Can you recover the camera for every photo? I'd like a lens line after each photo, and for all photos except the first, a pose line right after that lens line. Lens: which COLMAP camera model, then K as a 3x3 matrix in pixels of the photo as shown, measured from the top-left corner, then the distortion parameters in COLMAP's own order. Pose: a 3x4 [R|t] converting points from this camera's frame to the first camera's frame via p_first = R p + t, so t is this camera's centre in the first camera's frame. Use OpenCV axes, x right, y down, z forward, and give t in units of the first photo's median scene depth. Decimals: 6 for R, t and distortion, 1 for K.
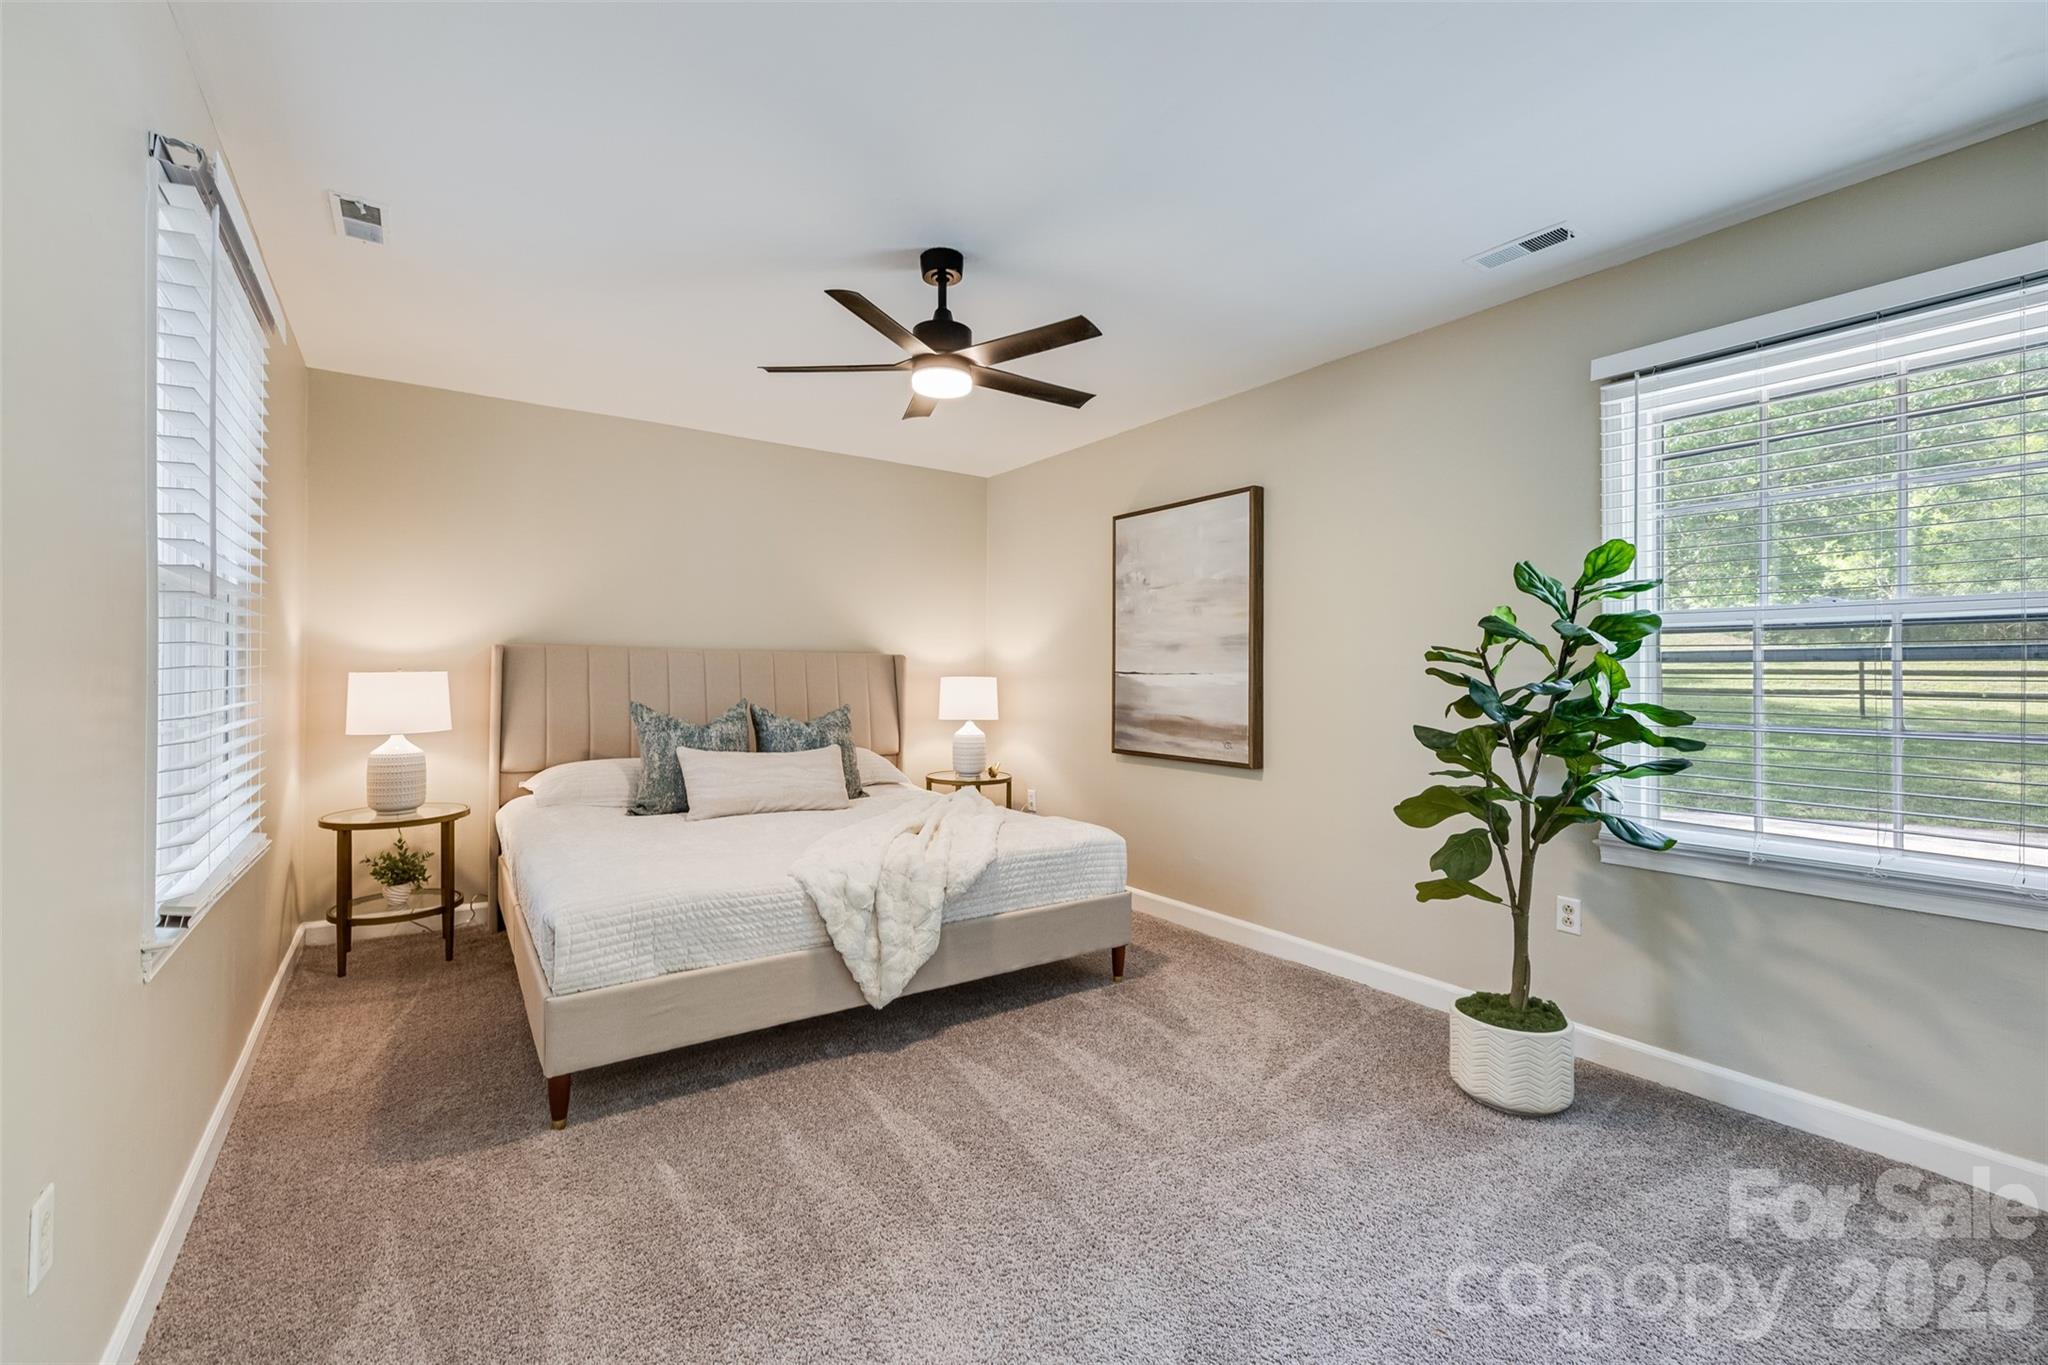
lens RADIAL K [[867.1, 0, 1026.2], [0, 867.1, 677.3], [0, 0, 1]] dist [-0.000379, -0.000225]
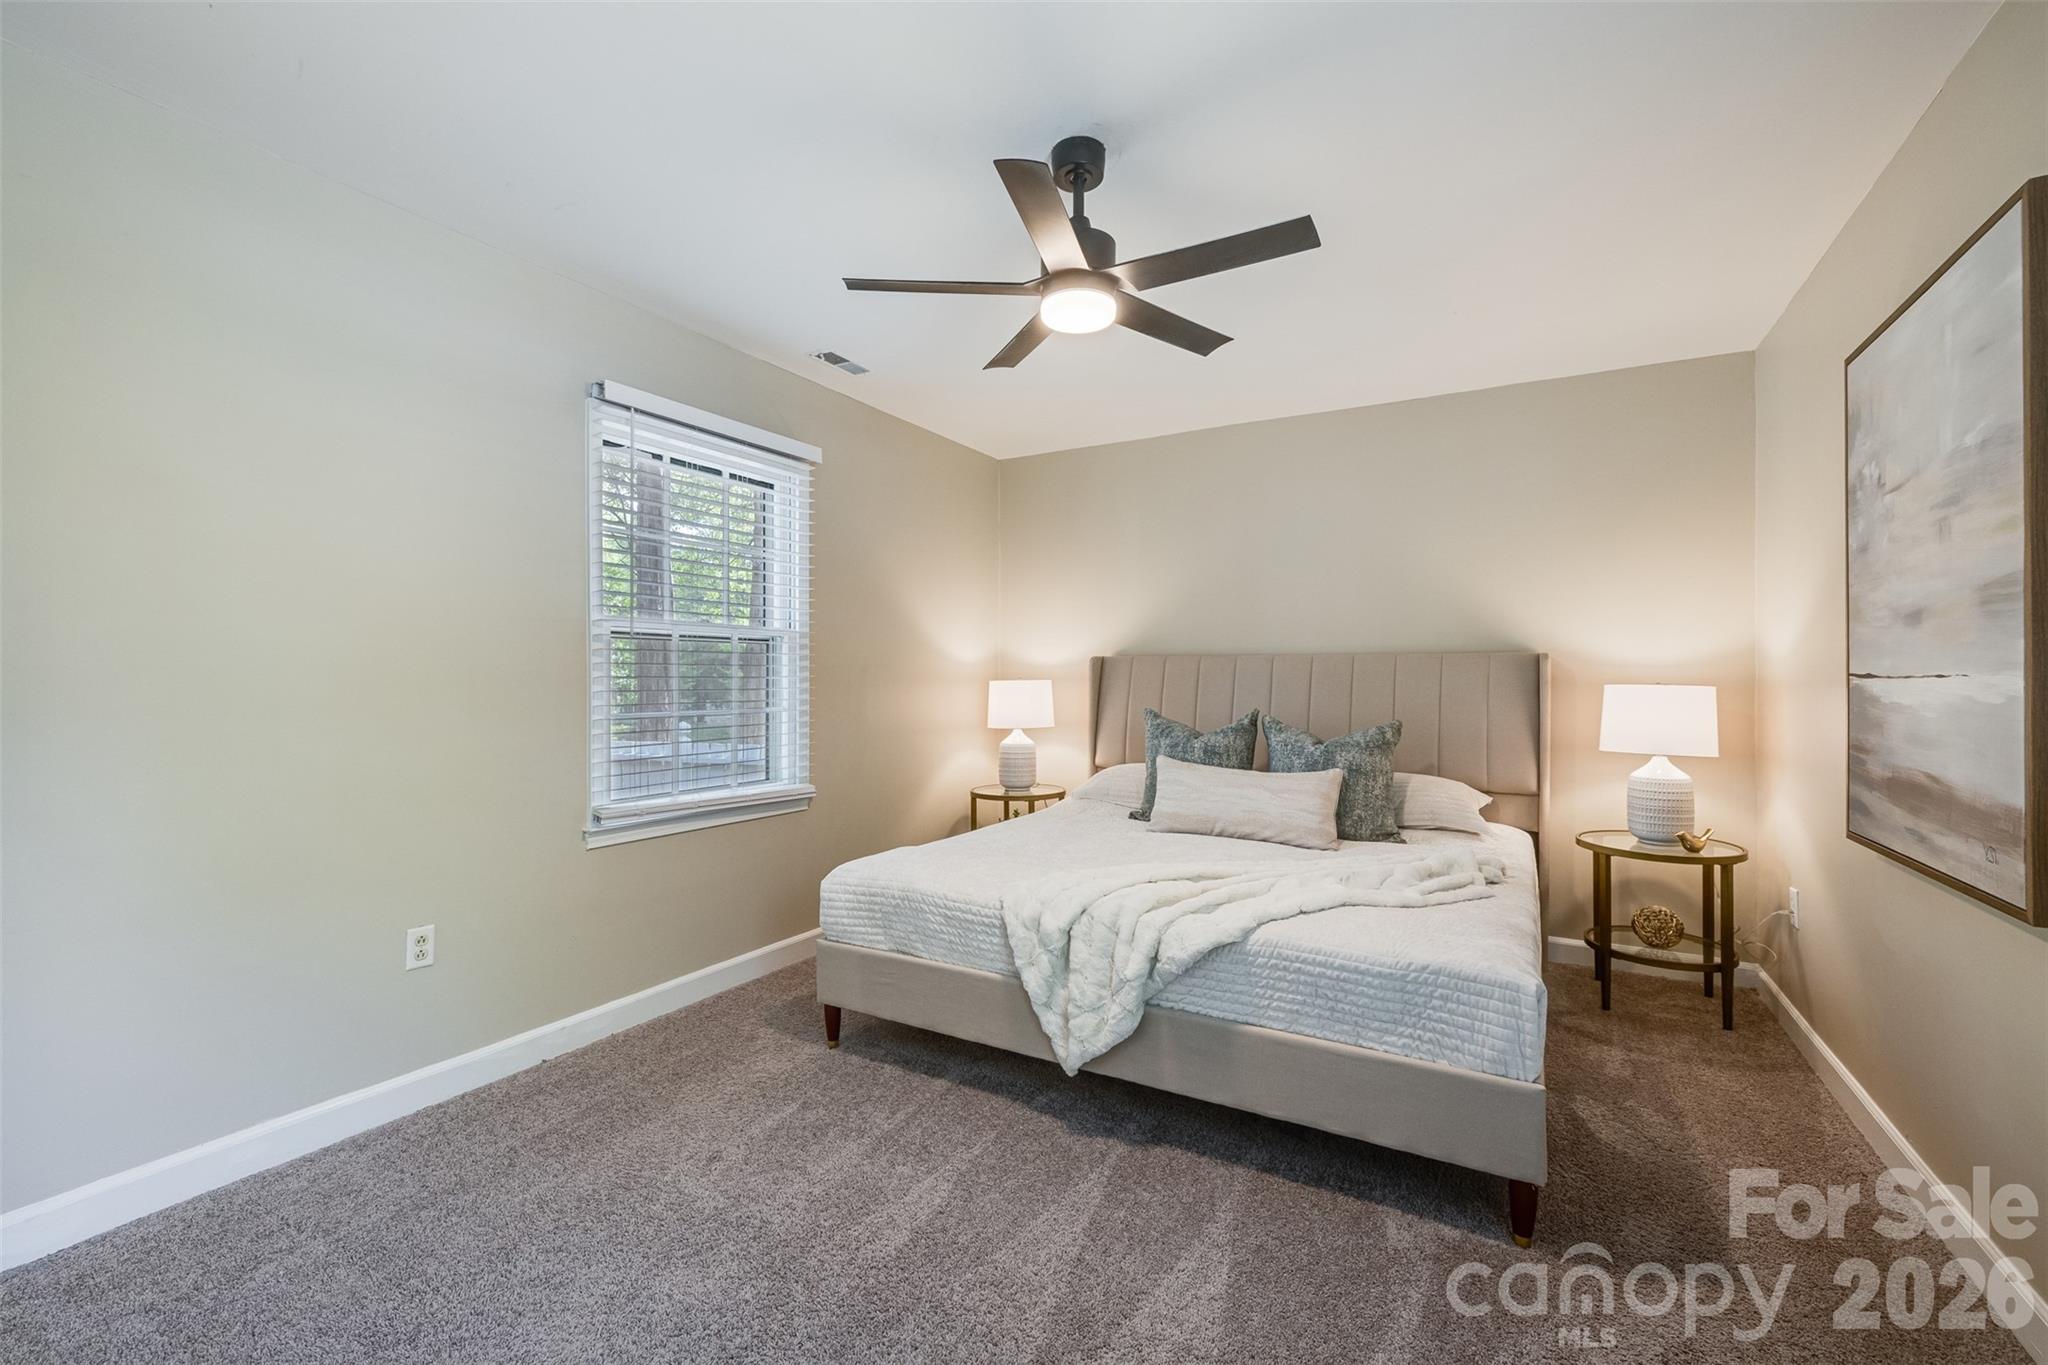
lens RADIAL K [[867.1, 0, 1025.3], [0, 867.1, 685.0], [0, 0, 1]] dist [-0.000379, -0.000225]
pose [[0.417310, 0.000226, -0.908764, 0.484563], [-0.002147, 0.999997, -0.000737, 0.001893], [0.908762, 0.002259, 0.417309, 0.505515]]
